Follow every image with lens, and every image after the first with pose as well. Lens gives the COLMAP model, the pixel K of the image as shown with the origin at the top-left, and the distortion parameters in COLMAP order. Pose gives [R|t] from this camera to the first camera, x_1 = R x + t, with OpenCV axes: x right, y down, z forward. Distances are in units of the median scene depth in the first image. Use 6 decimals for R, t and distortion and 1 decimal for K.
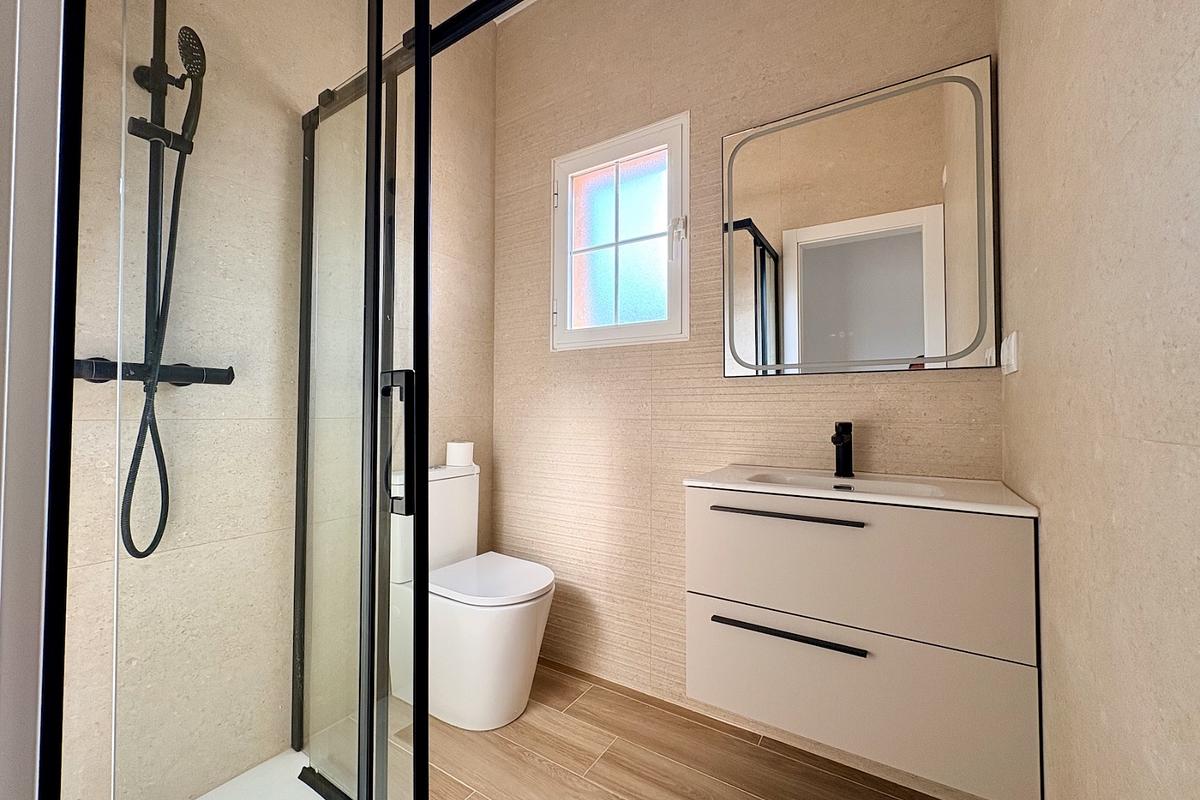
lens RADIAL K [[477.6, 0, 599.6], [0, 477.6, 399.7], [0, 0, 1]] dist [-0.001129, 0.000435]
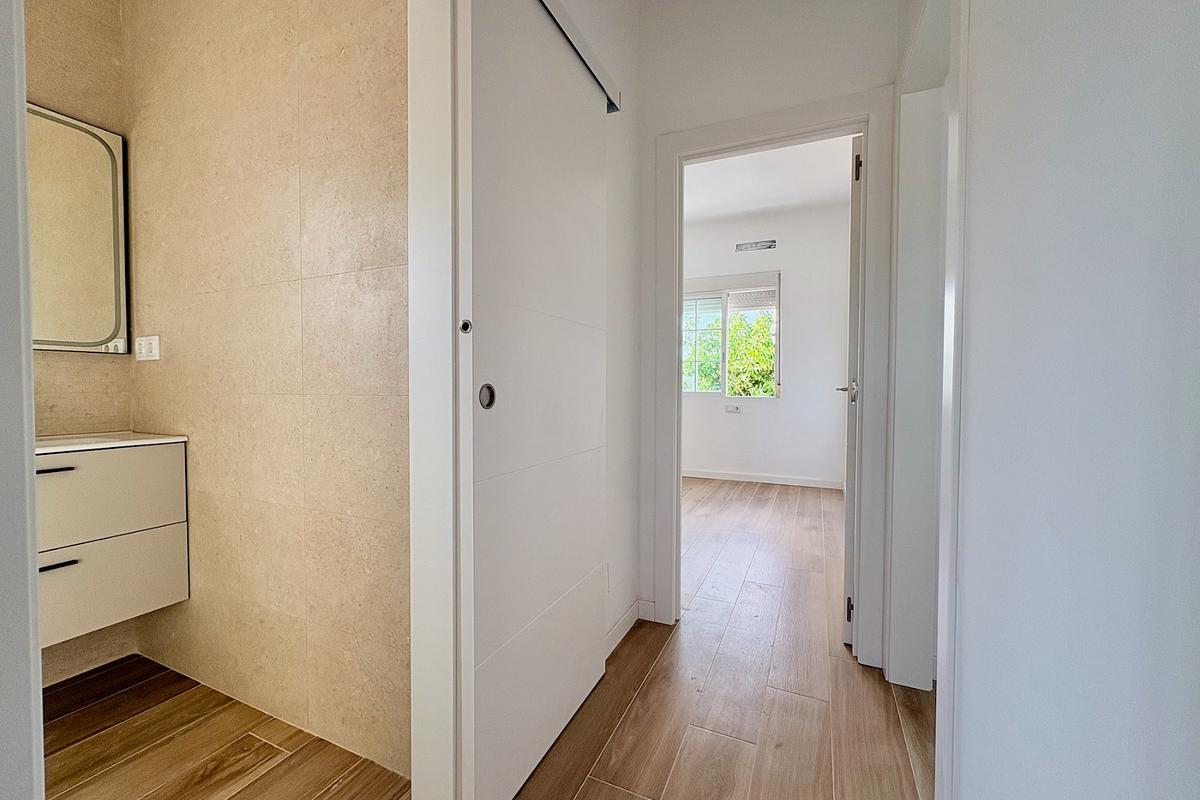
lens RADIAL K [[477.6, 0, 599.6], [0, 477.6, 399.9], [0, 0, 1]] dist [-0.001129, 0.000435]
pose [[-0.143794, -0.035002, 0.988988, -0.836311], [-0.027732, 0.999124, 0.031329, -0.012723], [-0.989219, -0.022922, -0.144638, -0.231603]]
